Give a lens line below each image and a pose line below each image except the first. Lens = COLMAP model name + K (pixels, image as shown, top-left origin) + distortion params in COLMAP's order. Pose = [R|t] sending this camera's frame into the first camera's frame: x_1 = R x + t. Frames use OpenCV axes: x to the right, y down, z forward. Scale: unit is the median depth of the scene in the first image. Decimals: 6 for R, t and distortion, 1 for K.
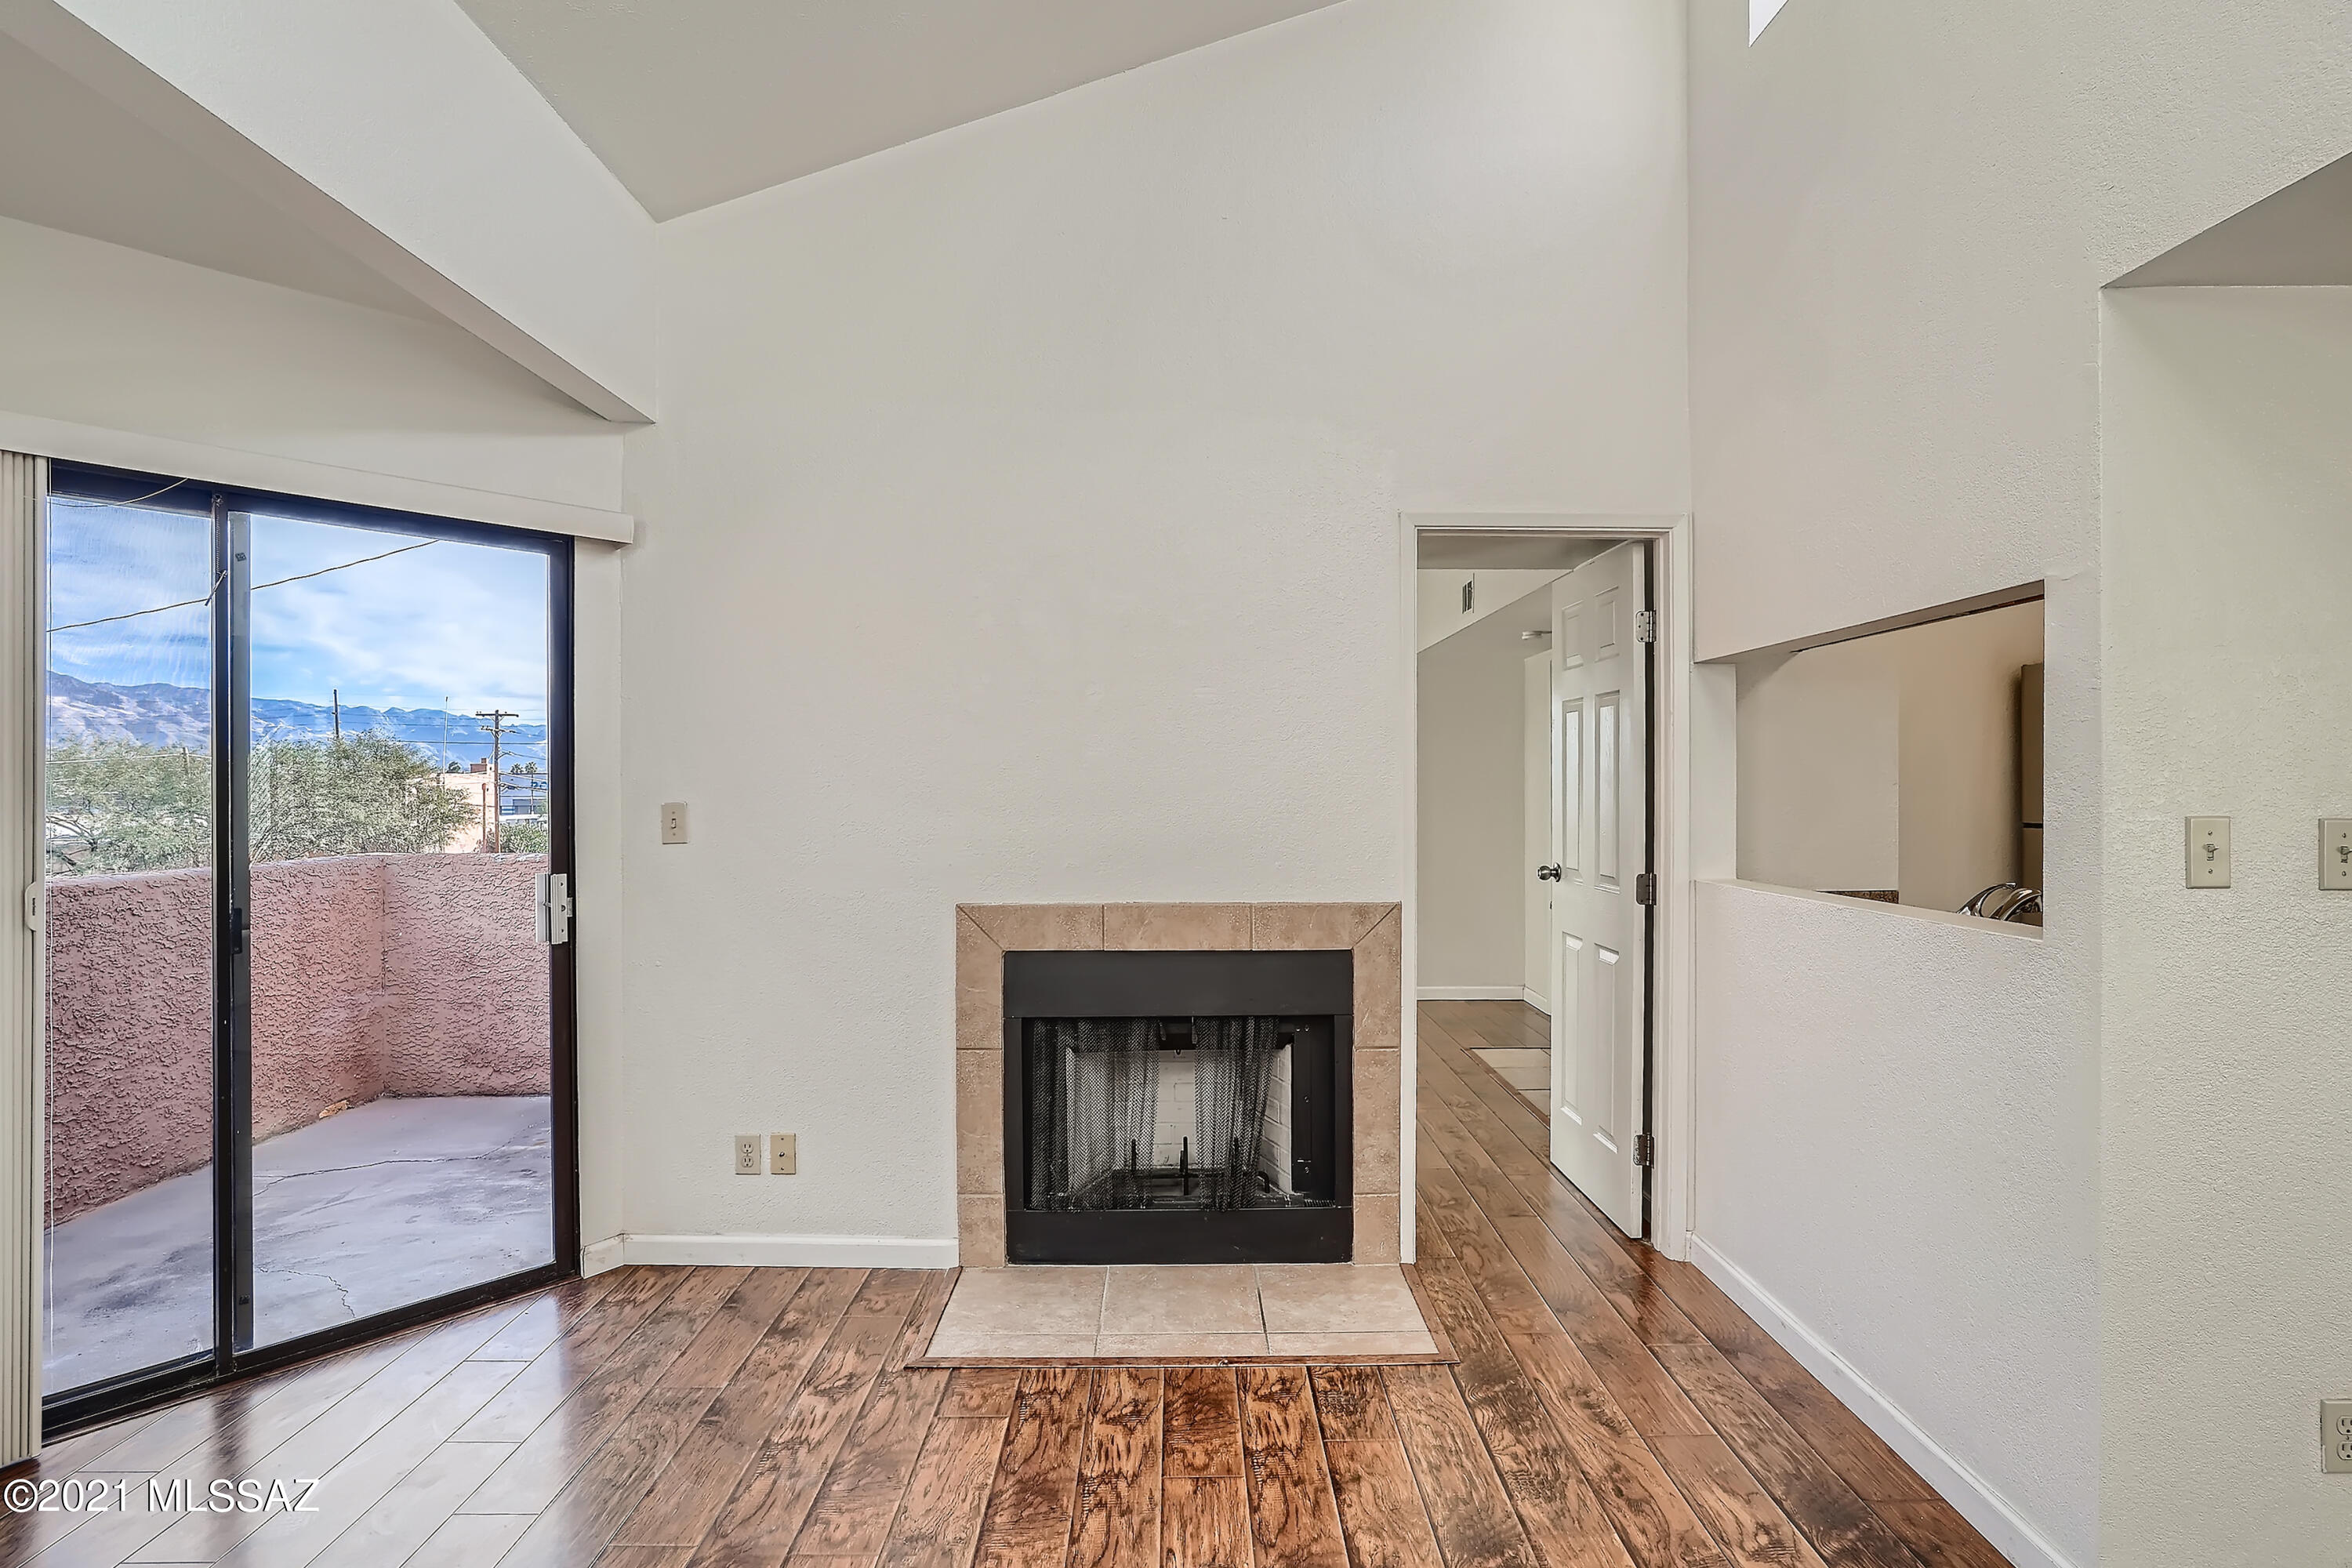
lens RADIAL K [[1178.5, 0, 1182.6], [0, 1178.5, 784.5], [0, 0, 1]] dist [-0.039248, 0.025424]
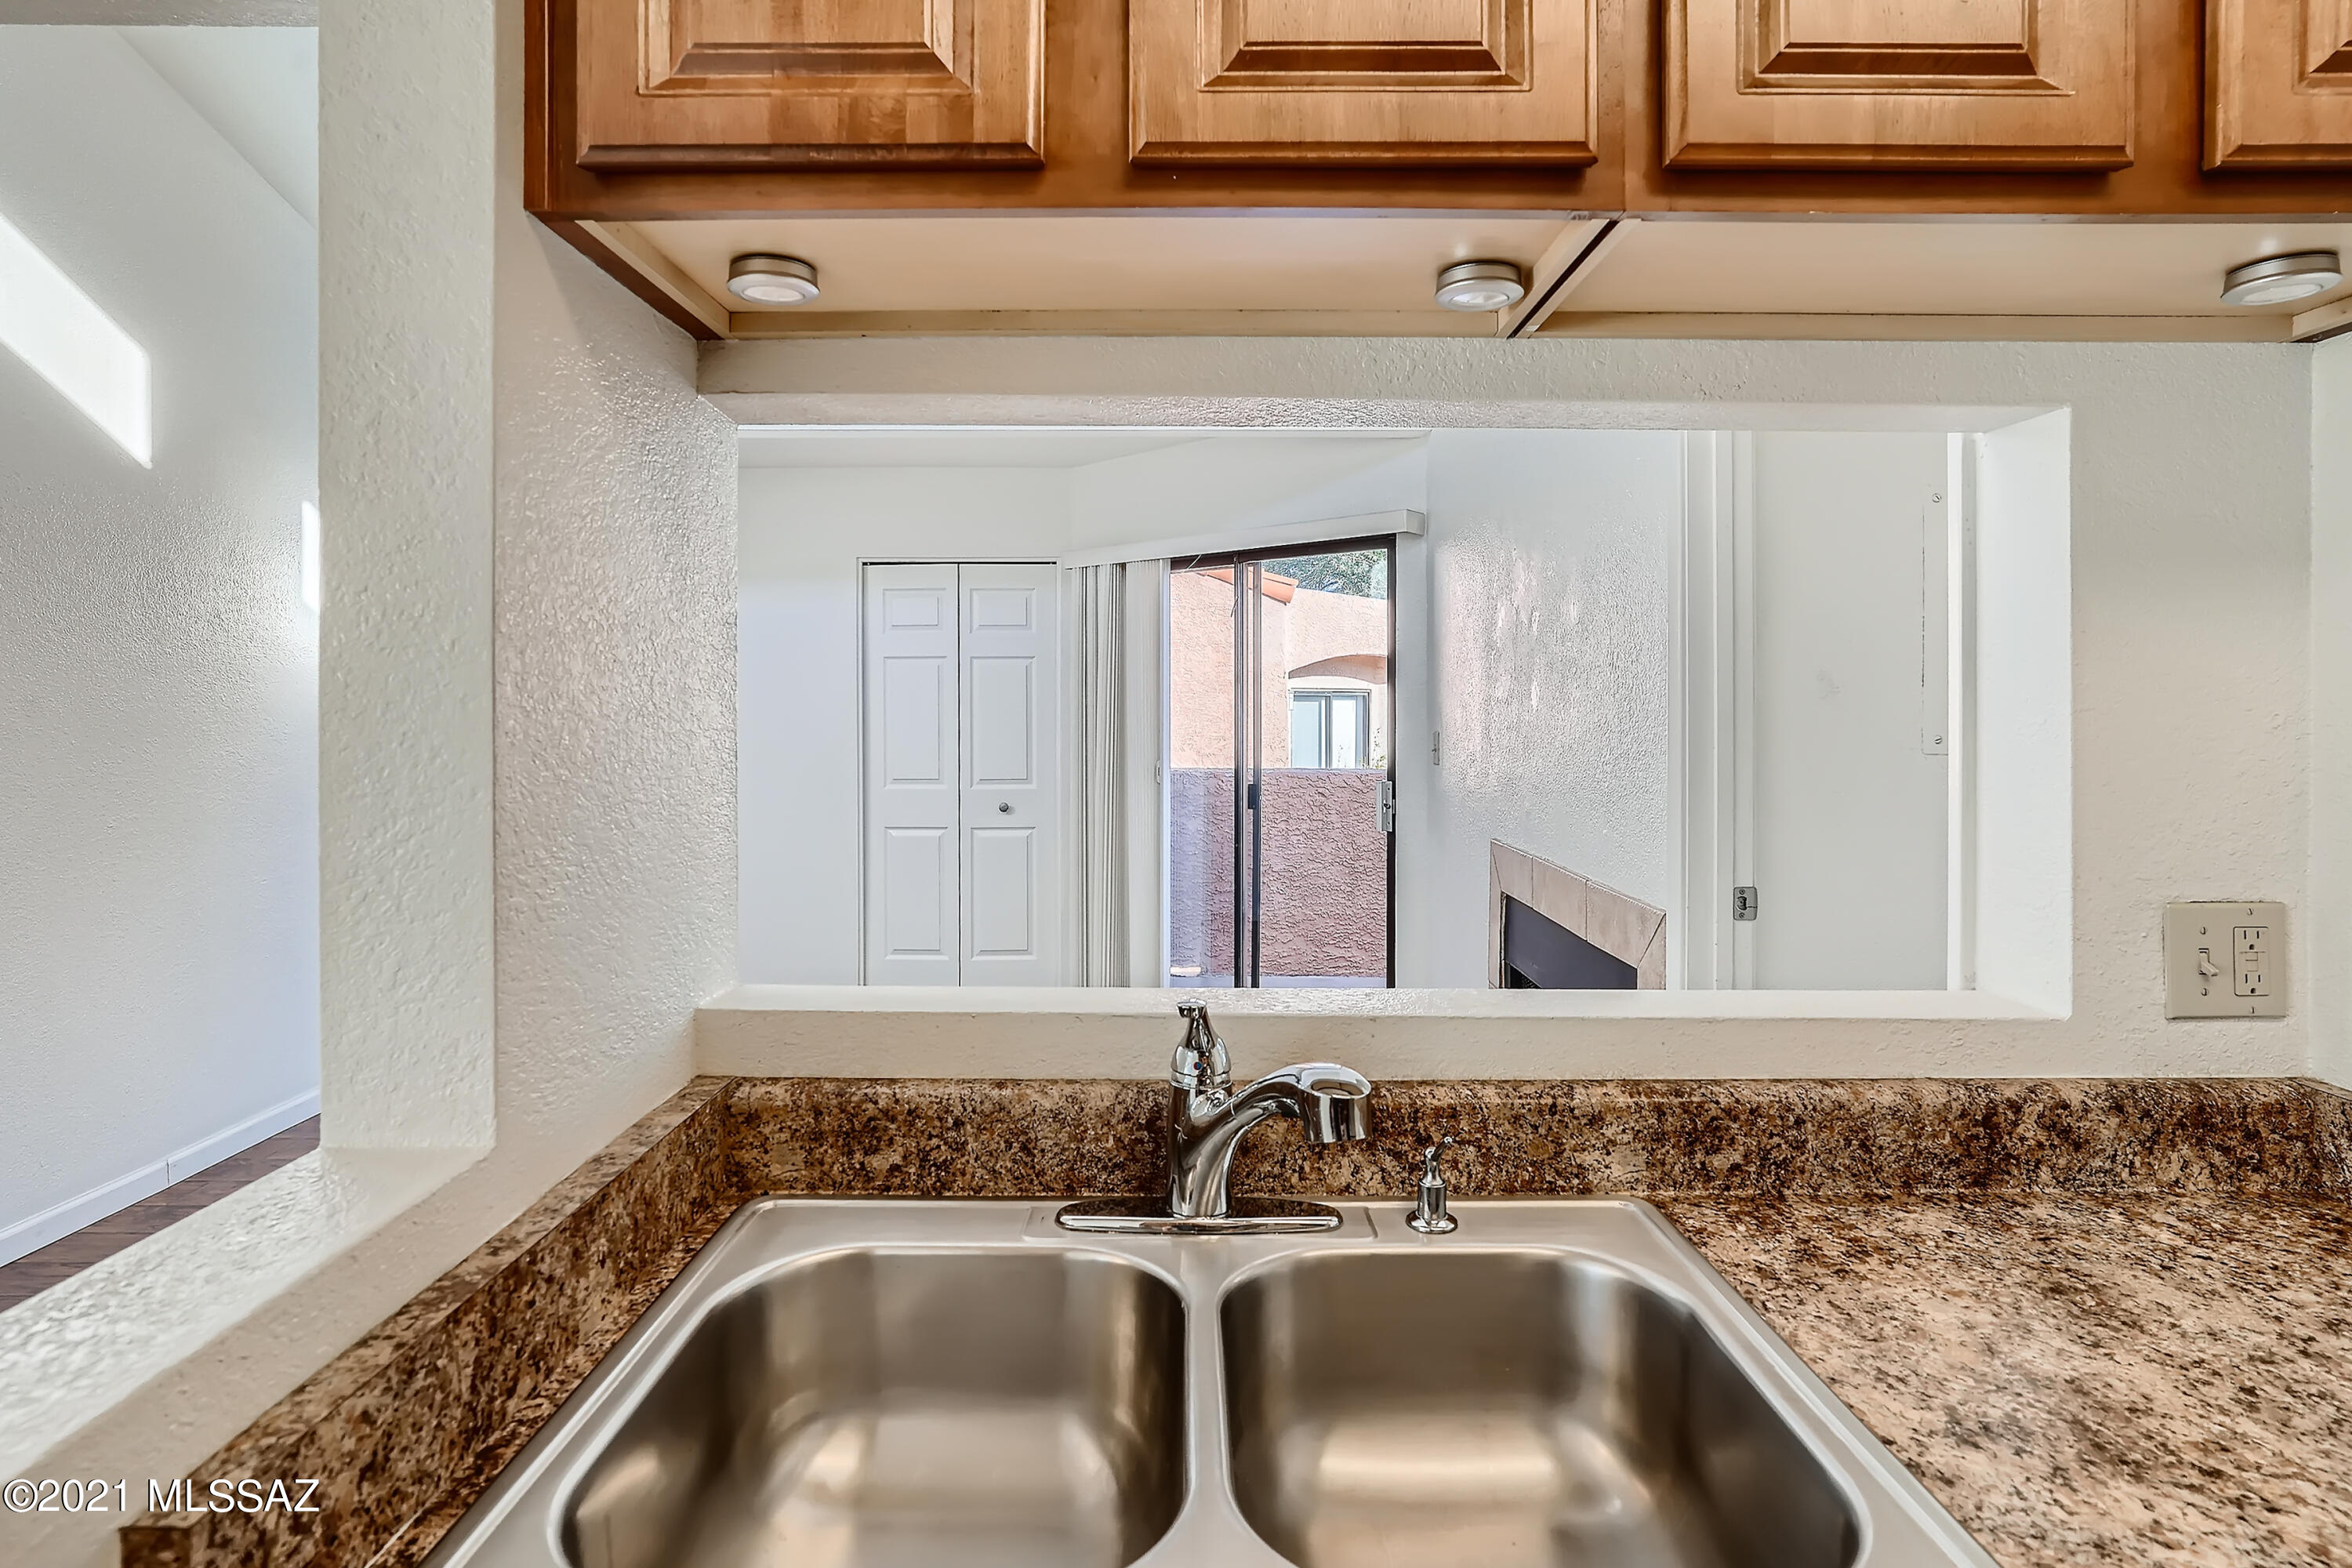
lens RADIAL K [[1193.5, 0, 1181.5], [0, 1193.5, 707.9], [0, 0, 1]] dist [-0.036820, 0.018813]
pose [[-0.006128, 0.004116, -0.999973, 0.836267], [-0.001839, 0.999990, 0.004127, -0.014356], [0.999980, 0.001864, -0.006120, 0.741678]]
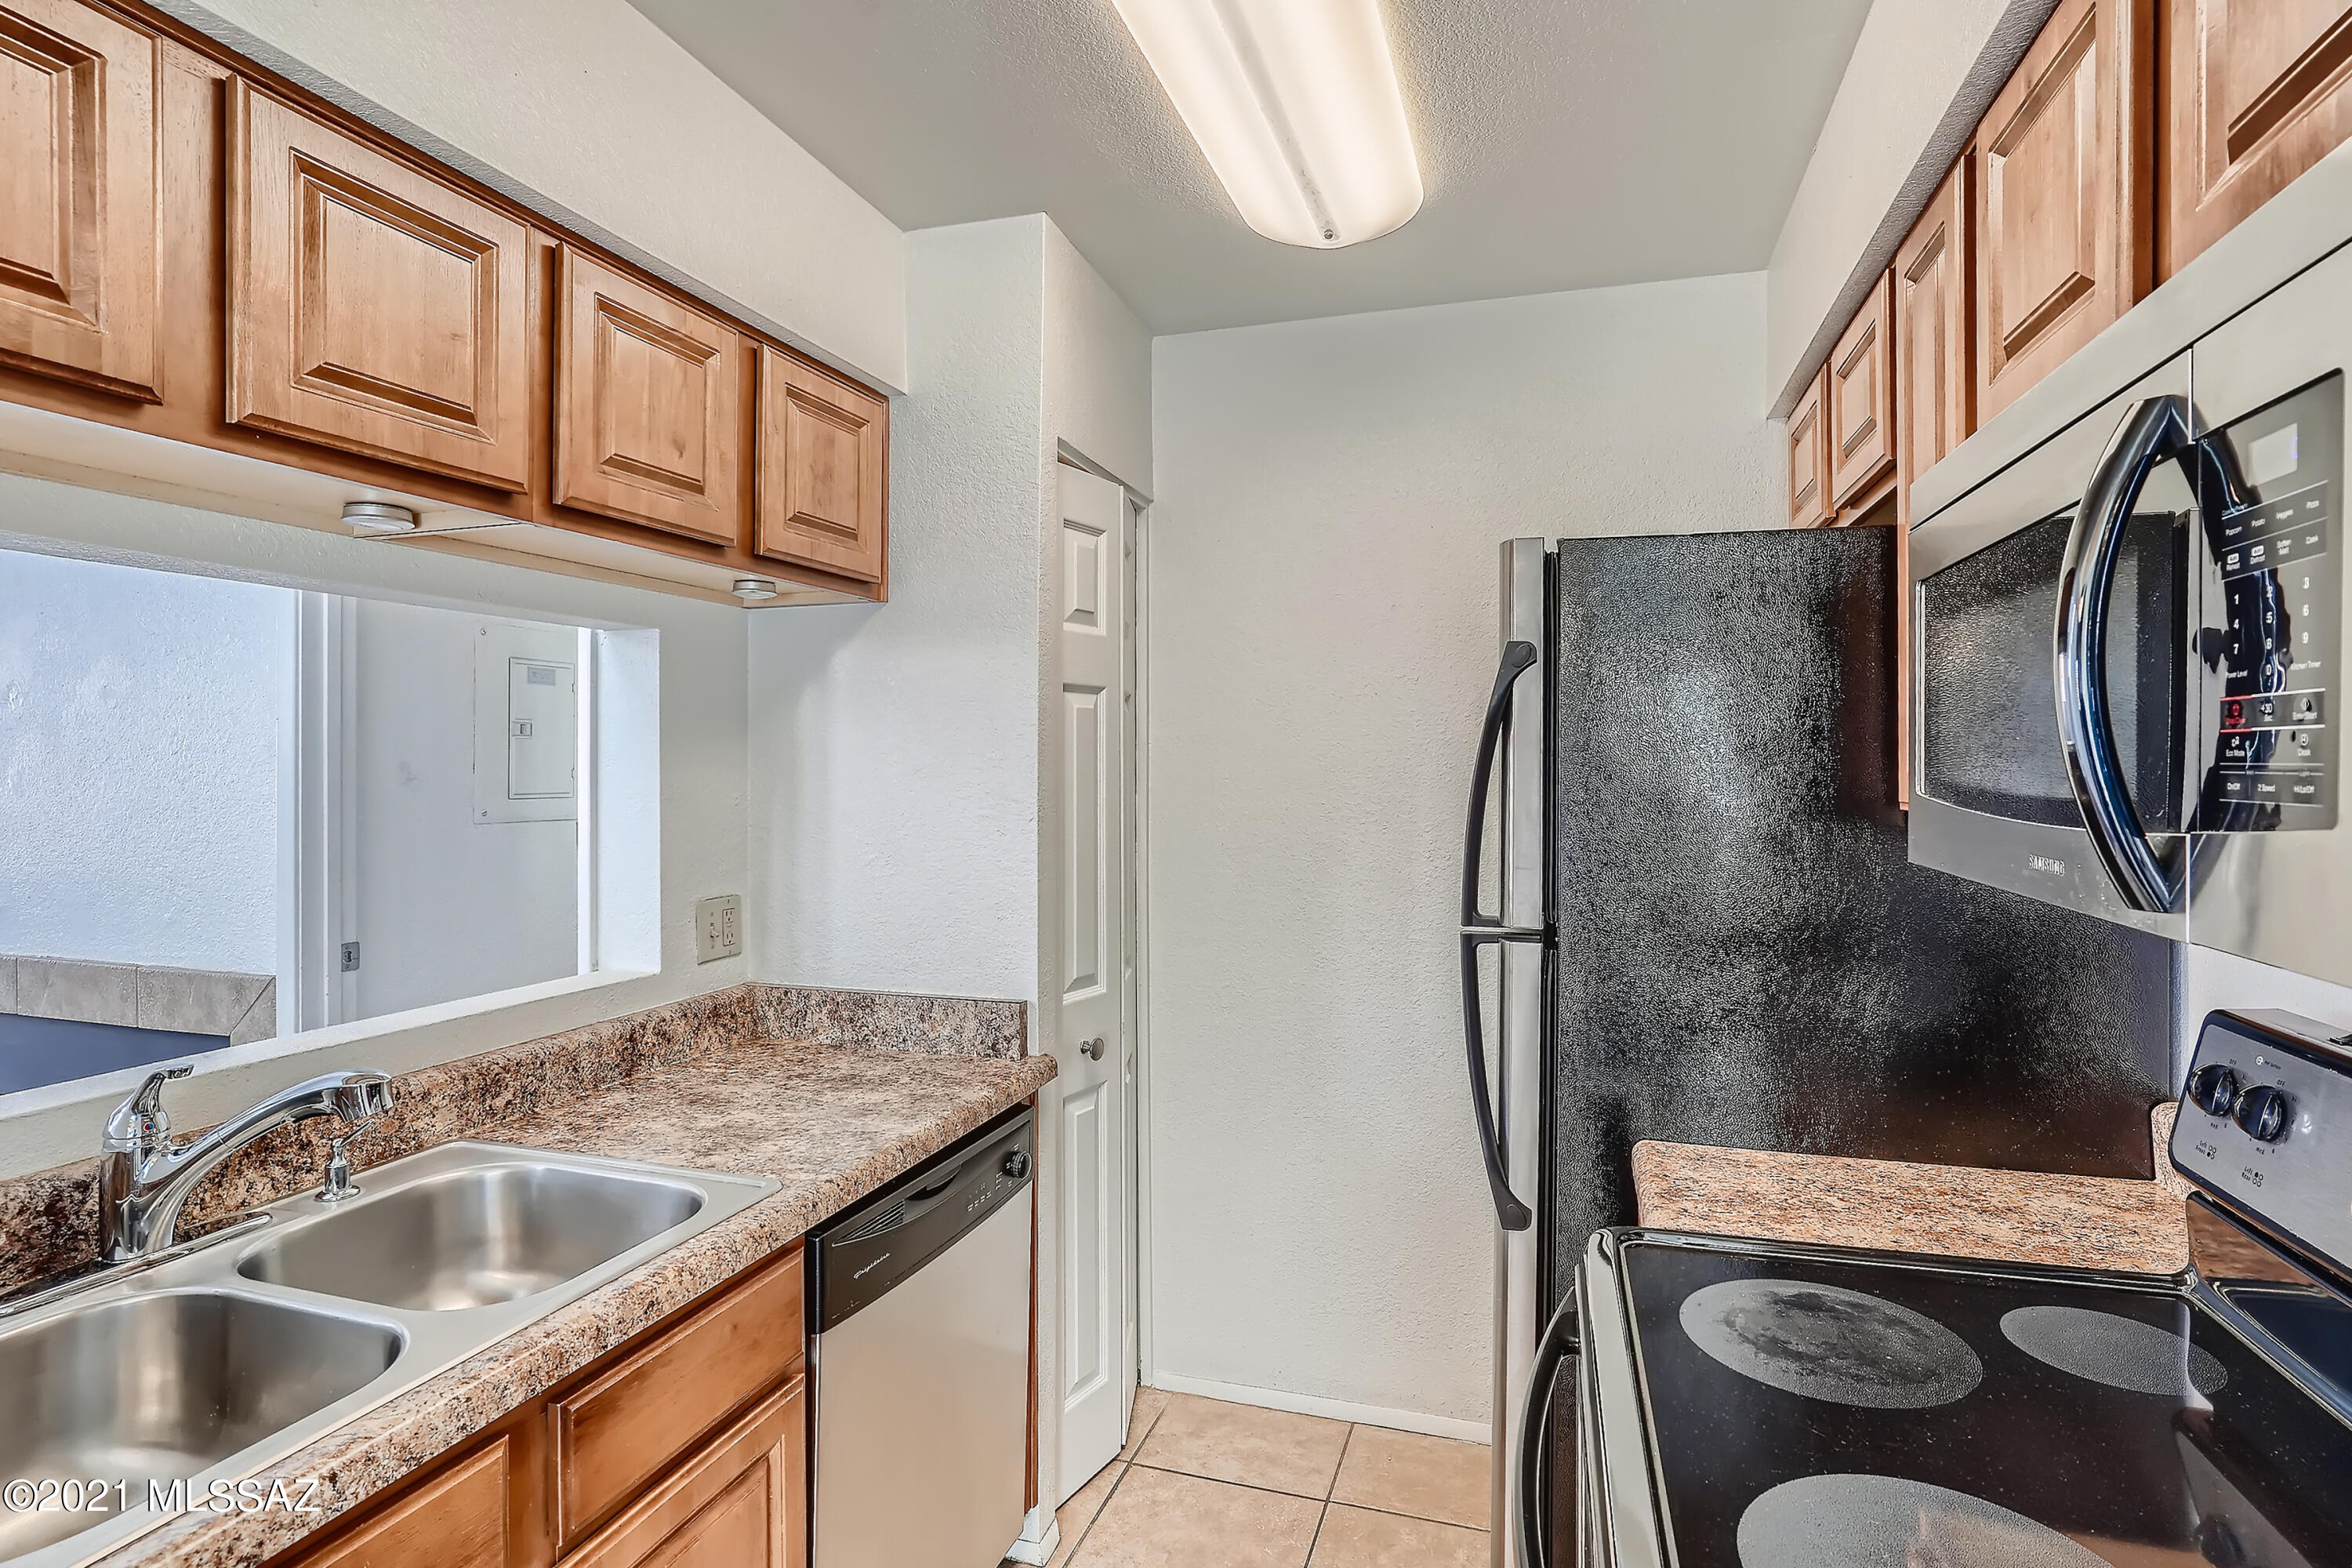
lens RADIAL K [[1168.0, 0, 1174.8], [0, 1168.0, 770.4], [0, 0, 1]] dist [-0.048538, 0.025006]
pose [[0.947812, 0.002203, -0.318821, 0.939568], [-0.000349, 0.999983, 0.005871, -0.031909], [0.318829, -0.005454, 0.947797, 0.510100]]
